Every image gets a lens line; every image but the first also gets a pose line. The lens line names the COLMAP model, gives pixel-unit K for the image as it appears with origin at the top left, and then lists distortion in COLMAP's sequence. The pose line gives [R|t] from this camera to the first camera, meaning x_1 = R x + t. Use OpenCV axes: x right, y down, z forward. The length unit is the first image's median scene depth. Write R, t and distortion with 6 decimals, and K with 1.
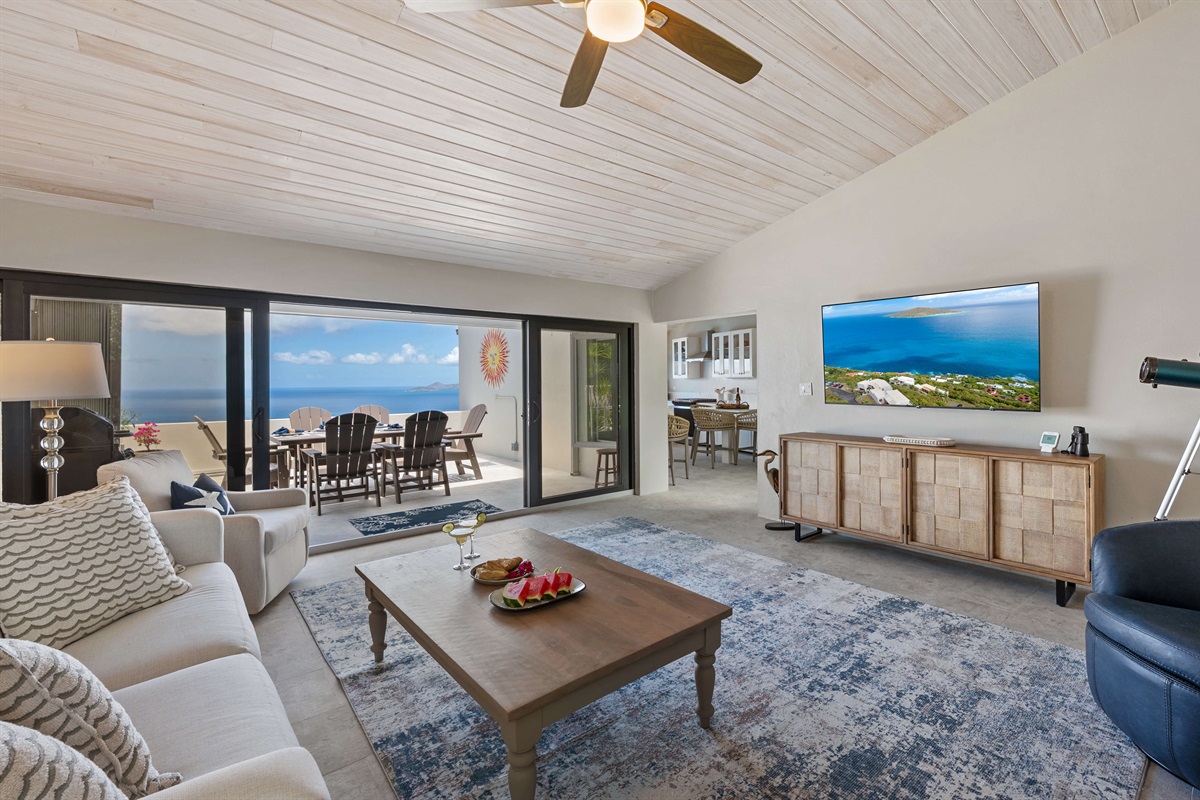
lens RADIAL K [[517.7, 0, 608.2], [0, 517.7, 380.1], [0, 0, 1]] dist [-0.000535, -0.000296]
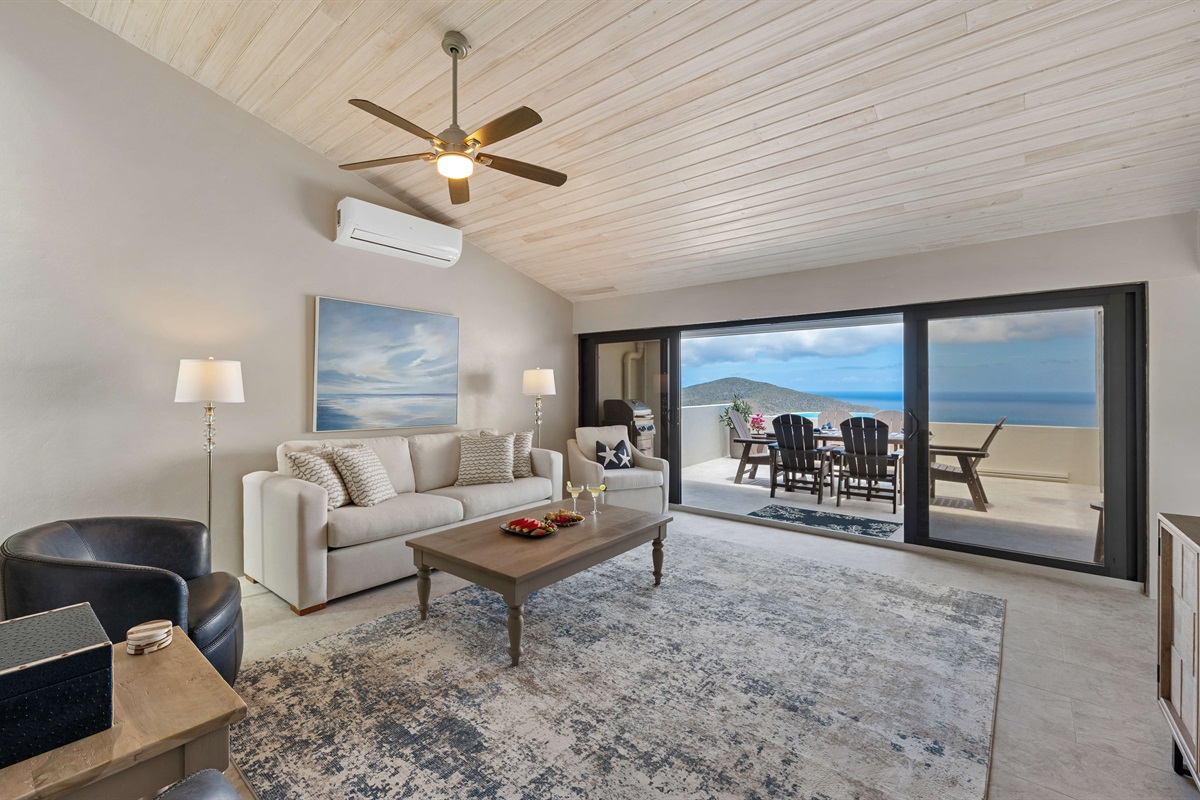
lens RADIAL K [[528.5, 0, 598.3], [0, 528.5, 387.7], [0, 0, 1]] dist [0.001933, 0.000207]
pose [[0.180953, 0.007723, -0.983461, 0.772278], [0.003240, 0.999959, 0.008449, -0.007385], [0.983486, -0.004716, 0.180921, 0.504927]]
